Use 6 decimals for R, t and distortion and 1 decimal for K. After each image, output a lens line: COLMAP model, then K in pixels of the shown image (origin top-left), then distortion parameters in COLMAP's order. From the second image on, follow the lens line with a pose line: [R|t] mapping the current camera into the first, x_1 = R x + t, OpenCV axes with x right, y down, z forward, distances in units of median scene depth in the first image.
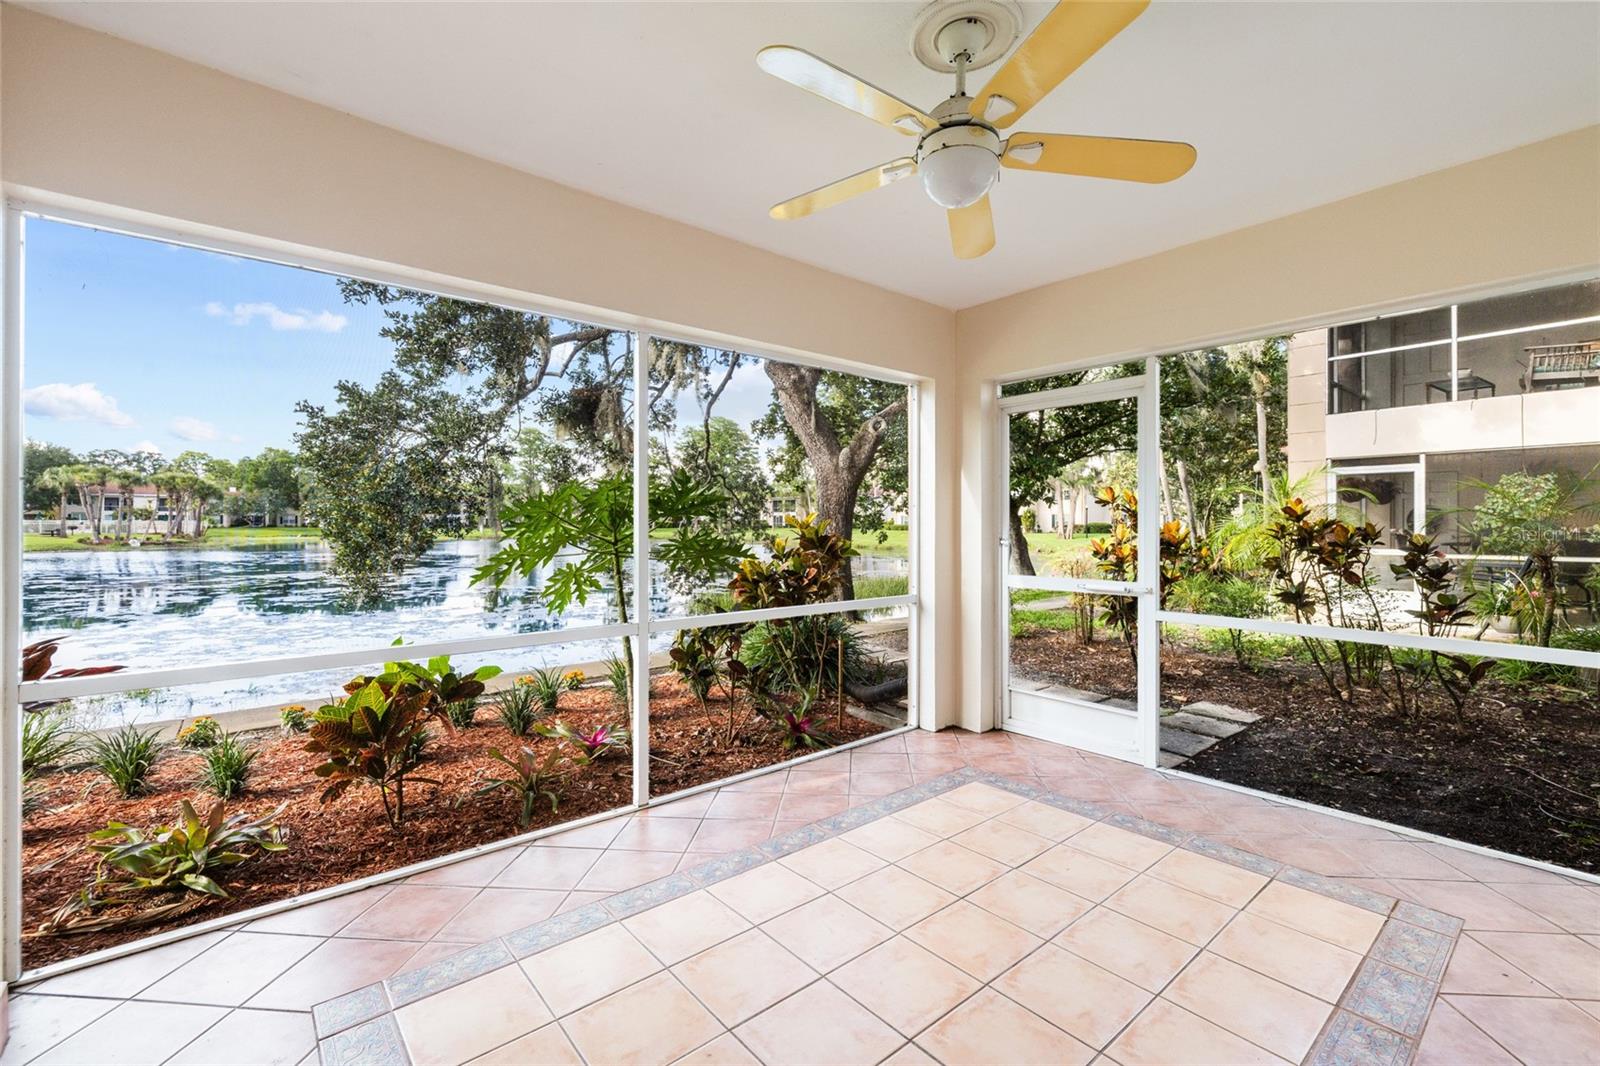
lens RADIAL K [[677.7, 0, 798.7], [0, 677.7, 516.3], [0, 0, 1]] dist [-0.001968, -0.000067]
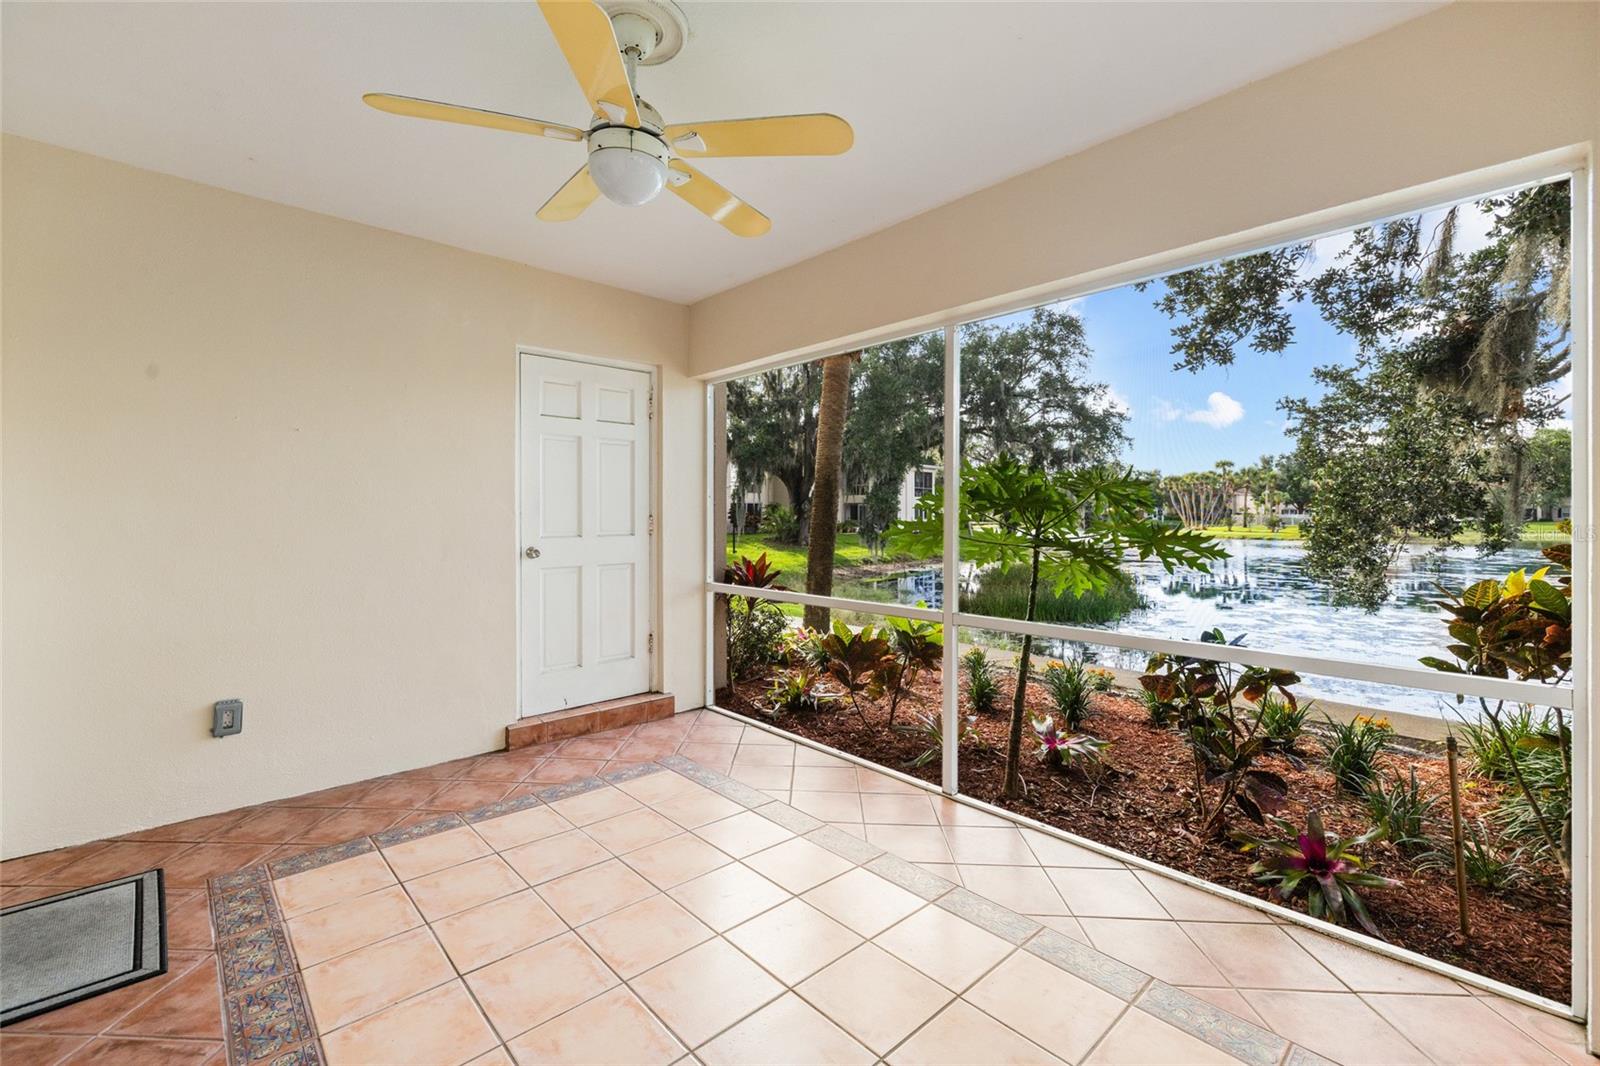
lens RADIAL K [[677.7, 0, 798.7], [0, 677.7, 516.3], [0, 0, 1]] dist [-0.001968, -0.000067]
pose [[0.053263, -0.001821, -0.998579, 0.558565], [0.010835, 0.999941, -0.001246, 0.008656], [0.998522, -0.010753, 0.053280, 0.529803]]
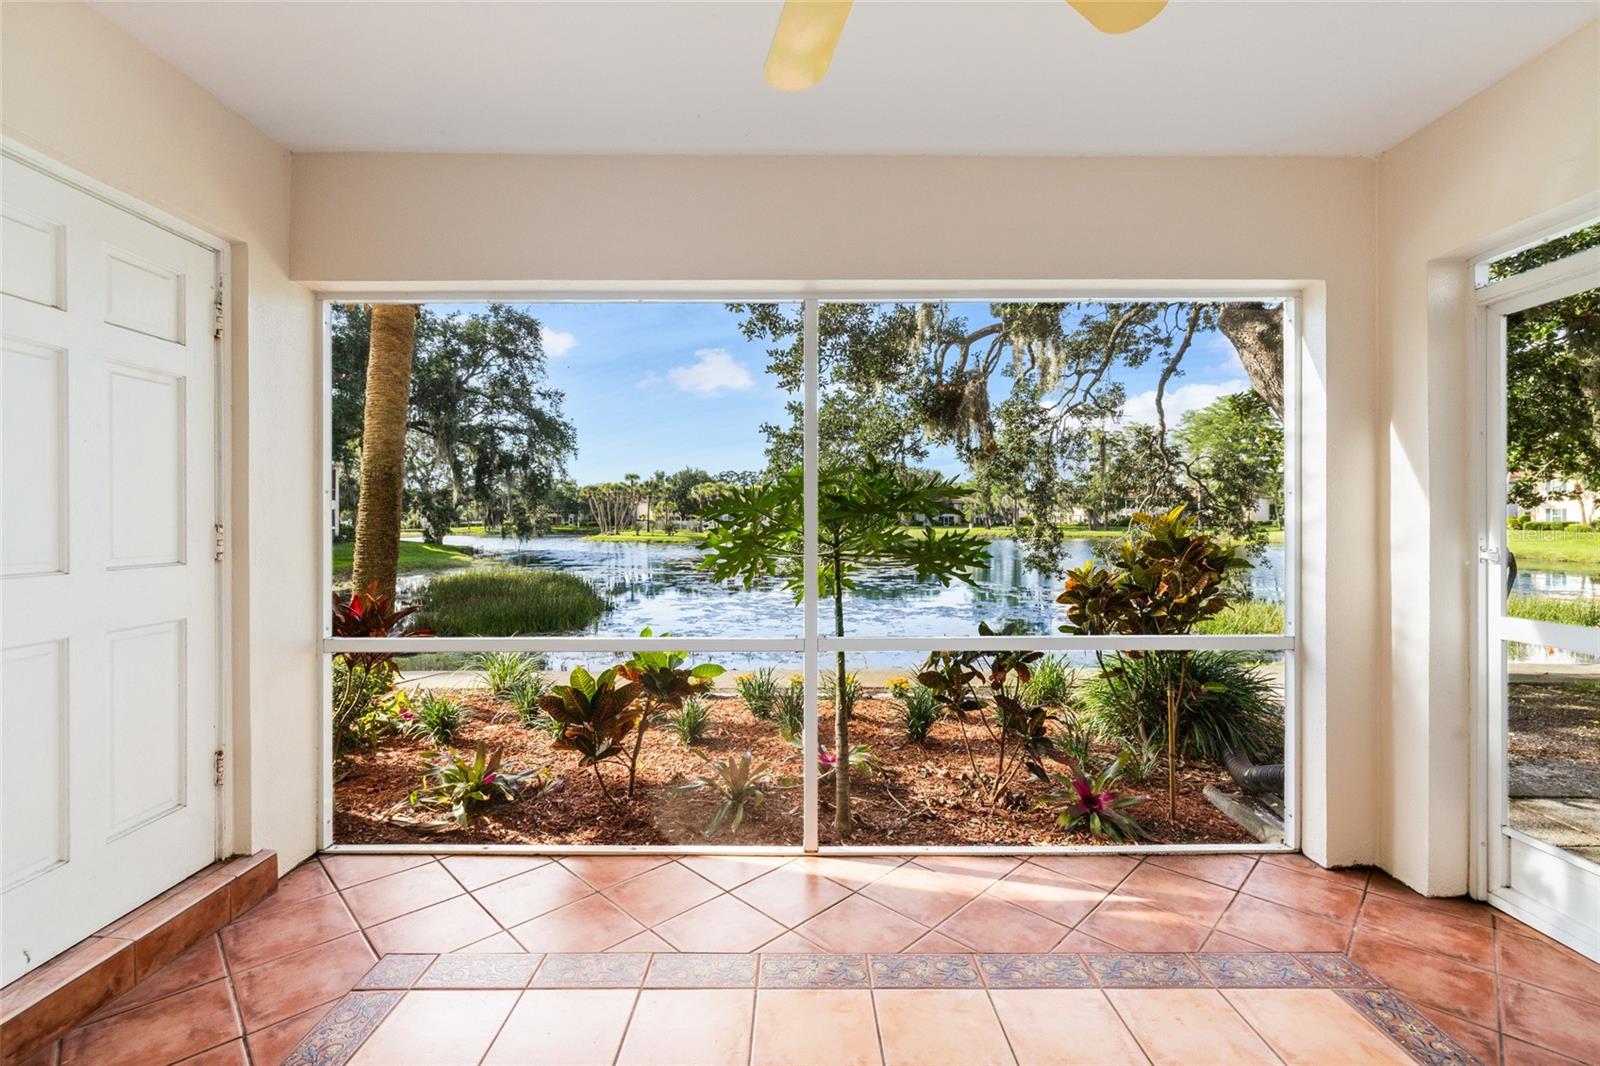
lens RADIAL K [[675.8, 0, 804.1], [0, 675.8, 524.0], [0, 0, 1]] dist [0.000410, -0.000093]
pose [[0.771075, -0.000942, -0.636744, 0.225200], [0.009301, 0.999909, 0.009783, 0.002140], [0.636677, -0.013466, 0.771013, 0.246238]]
